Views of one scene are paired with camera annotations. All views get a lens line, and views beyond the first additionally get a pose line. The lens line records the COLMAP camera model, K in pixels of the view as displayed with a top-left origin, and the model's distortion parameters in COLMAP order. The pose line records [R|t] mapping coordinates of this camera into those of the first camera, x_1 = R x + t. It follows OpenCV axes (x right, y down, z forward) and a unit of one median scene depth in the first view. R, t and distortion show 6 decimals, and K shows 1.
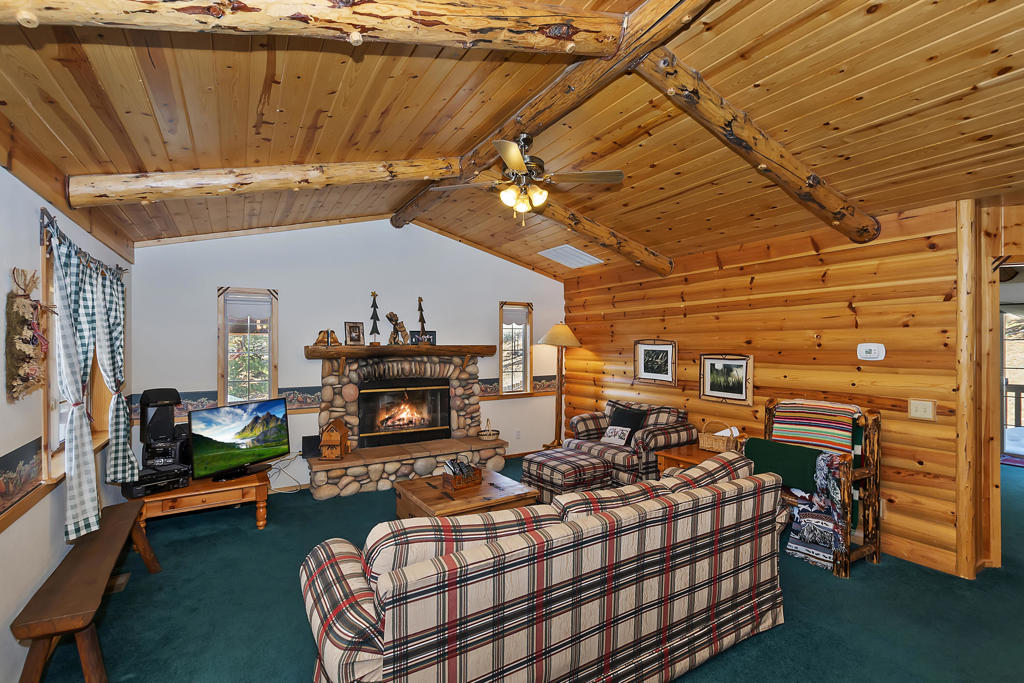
lens RADIAL K [[445.0, 0, 499.4], [0, 445.0, 342.0], [0, 0, 1]] dist [0.007106, -0.003338]
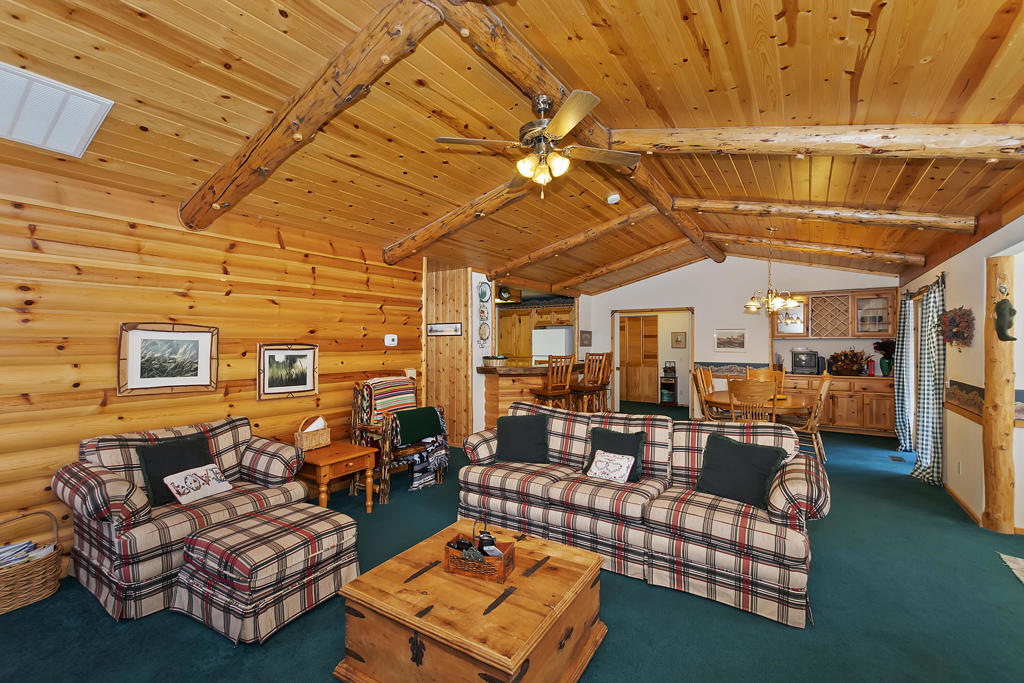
lens RADIAL K [[445.0, 0, 505.8], [0, 445.0, 344.4], [0, 0, 1]] dist [0.007106, -0.003338]
pose [[-0.429812, -0.000668, 0.902918, -0.444153], [-0.002998, 0.999995, -0.000688, 0.024110], [-0.902914, -0.003003, -0.429812, 0.880086]]
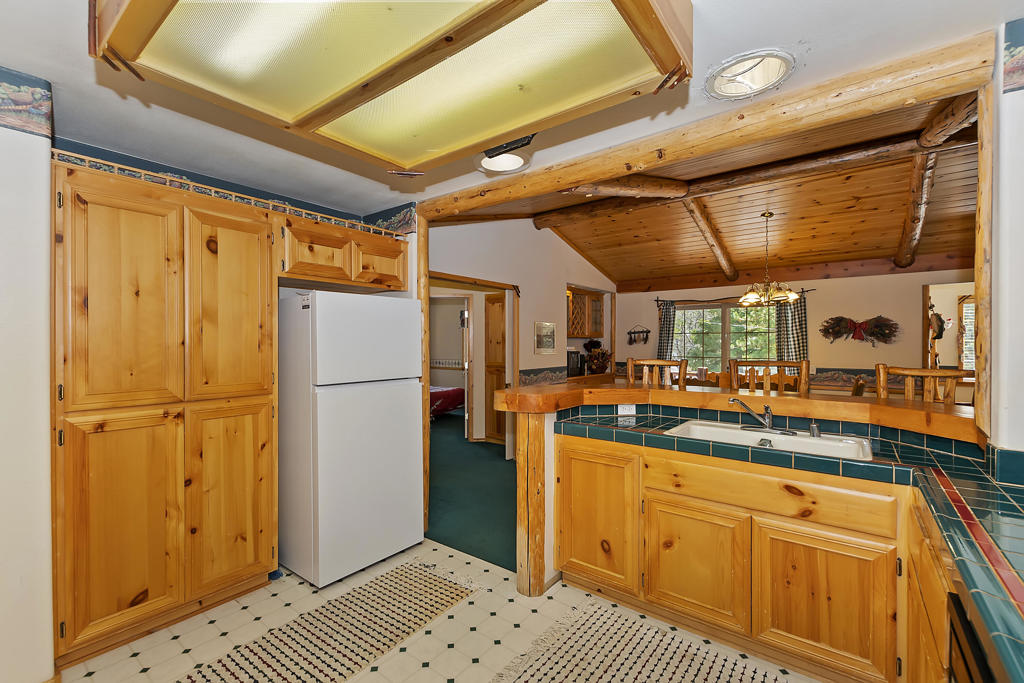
lens RADIAL K [[445.0, 0, 500.2], [0, 445.0, 343.2], [0, 0, 1]] dist [0.007106, -0.003338]
pose [[-0.931390, 0.003902, -0.364002, 1.233736], [0.006013, 0.999971, -0.004667, 0.024925], [0.363973, -0.006535, -0.931387, 0.518110]]
